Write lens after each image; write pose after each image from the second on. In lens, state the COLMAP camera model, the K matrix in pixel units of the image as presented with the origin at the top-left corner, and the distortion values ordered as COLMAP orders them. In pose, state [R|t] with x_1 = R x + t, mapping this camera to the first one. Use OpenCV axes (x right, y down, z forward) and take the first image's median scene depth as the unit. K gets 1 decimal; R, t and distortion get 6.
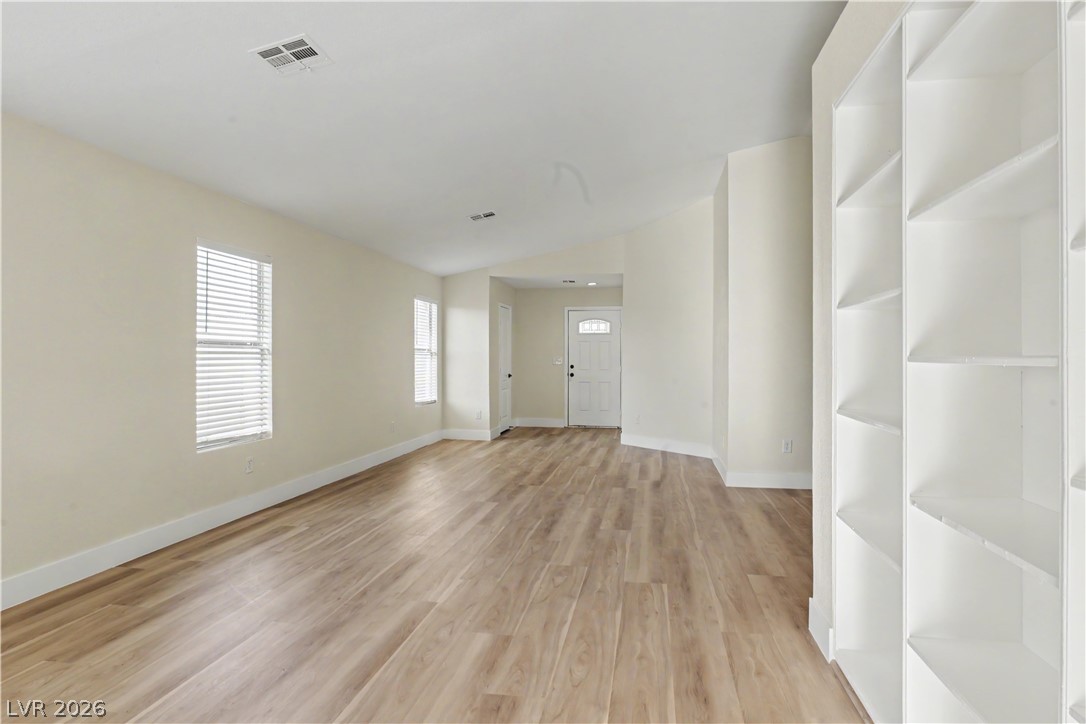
lens RADIAL K [[661.9, 0, 543.0], [0, 661.9, 362.0], [0, 0, 1]] dist [-0.023473, 0.001369]
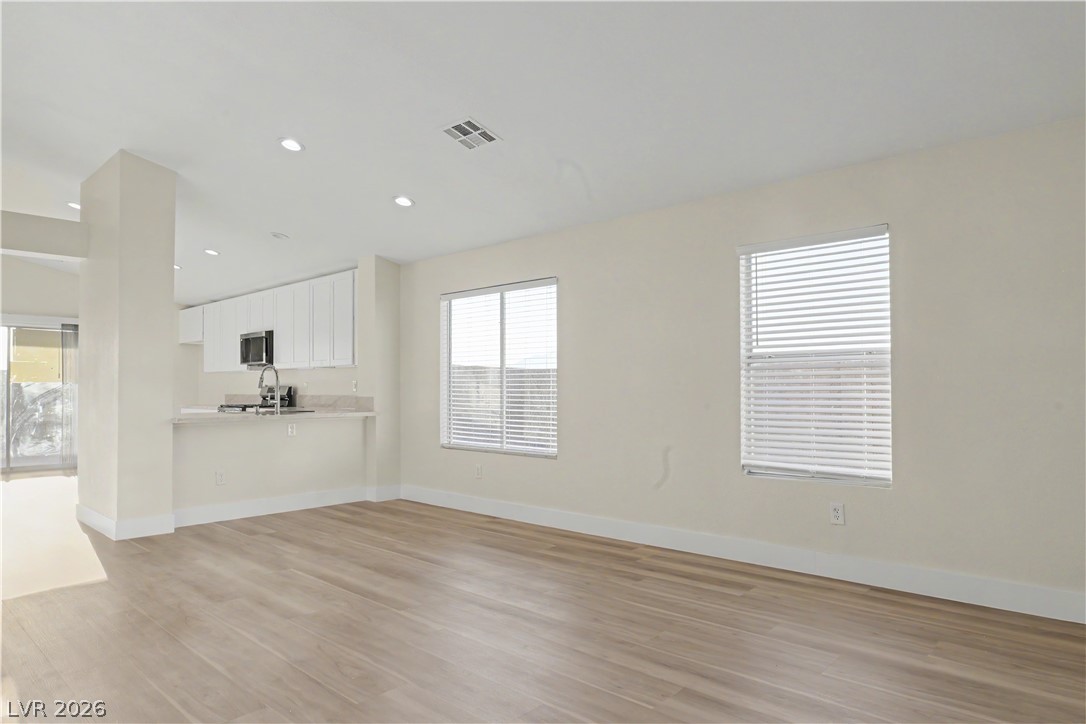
lens RADIAL K [[661.9, 0, 543.0], [0, 661.9, 362.0], [0, 0, 1]] dist [-0.023473, 0.001369]
pose [[-0.551266, -0.033547, -0.833655, 0.424504], [-0.003866, 0.999283, -0.037655, 0.013143], [0.834321, -0.017535, -0.551001, 1.283545]]
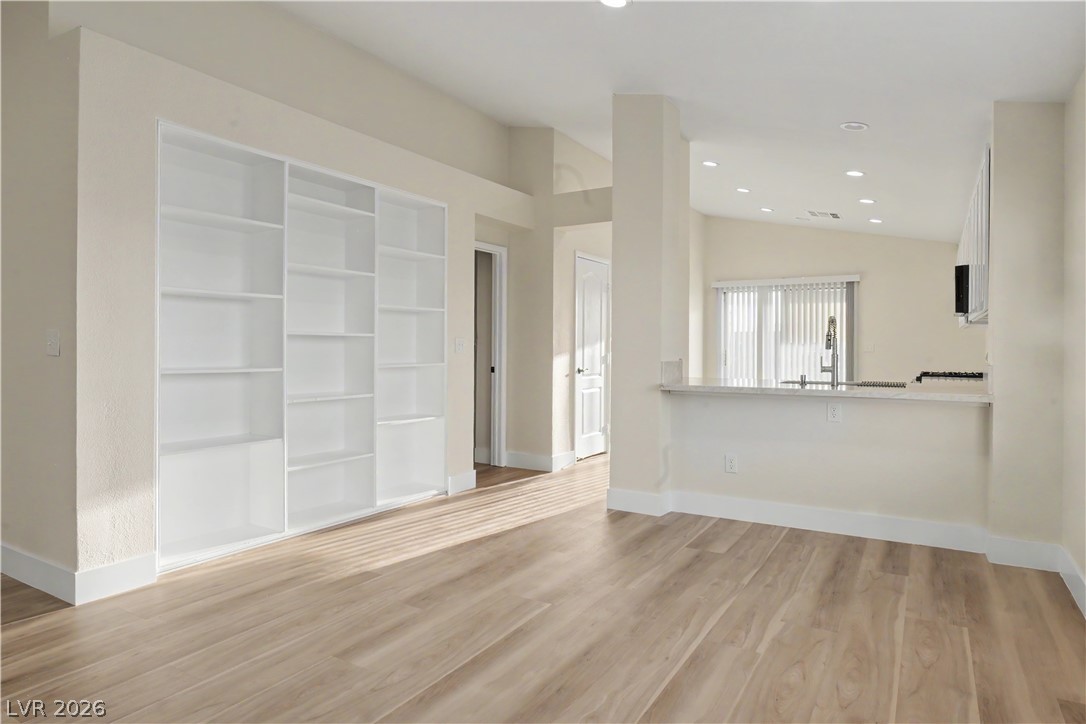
lens RADIAL K [[650.7, 0, 543.0], [0, 650.7, 362.0], [0, 0, 1]] dist [-0.017713, 0.001208]
pose [[-0.931450, -0.016607, 0.363489, -0.382362], [-0.005808, 0.999509, 0.030782, 0.008210], [-0.363822, 0.026560, -0.931090, 1.075659]]
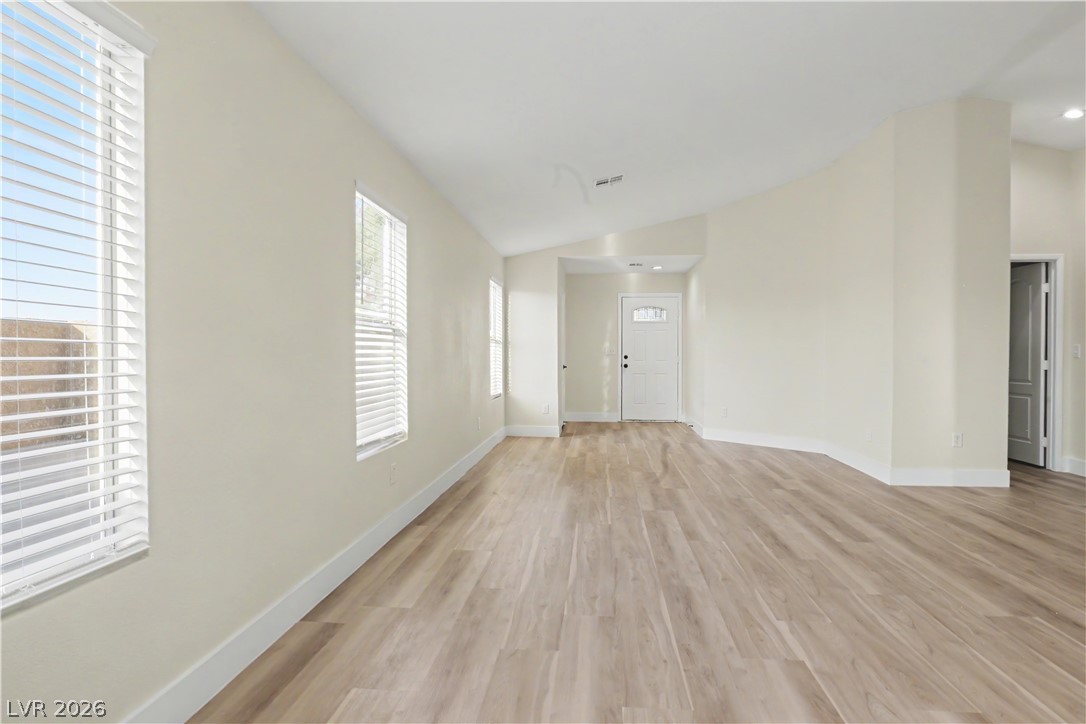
lens RADIAL K [[650.7, 0, 543.0], [0, 650.7, 362.0], [0, 0, 1]] dist [-0.017713, 0.001208]
pose [[0.996878, -0.004095, 0.078849, -0.369606], [0.003607, 0.999973, 0.006337, 0.019413], [-0.078873, -0.006033, 0.996866, 0.225427]]
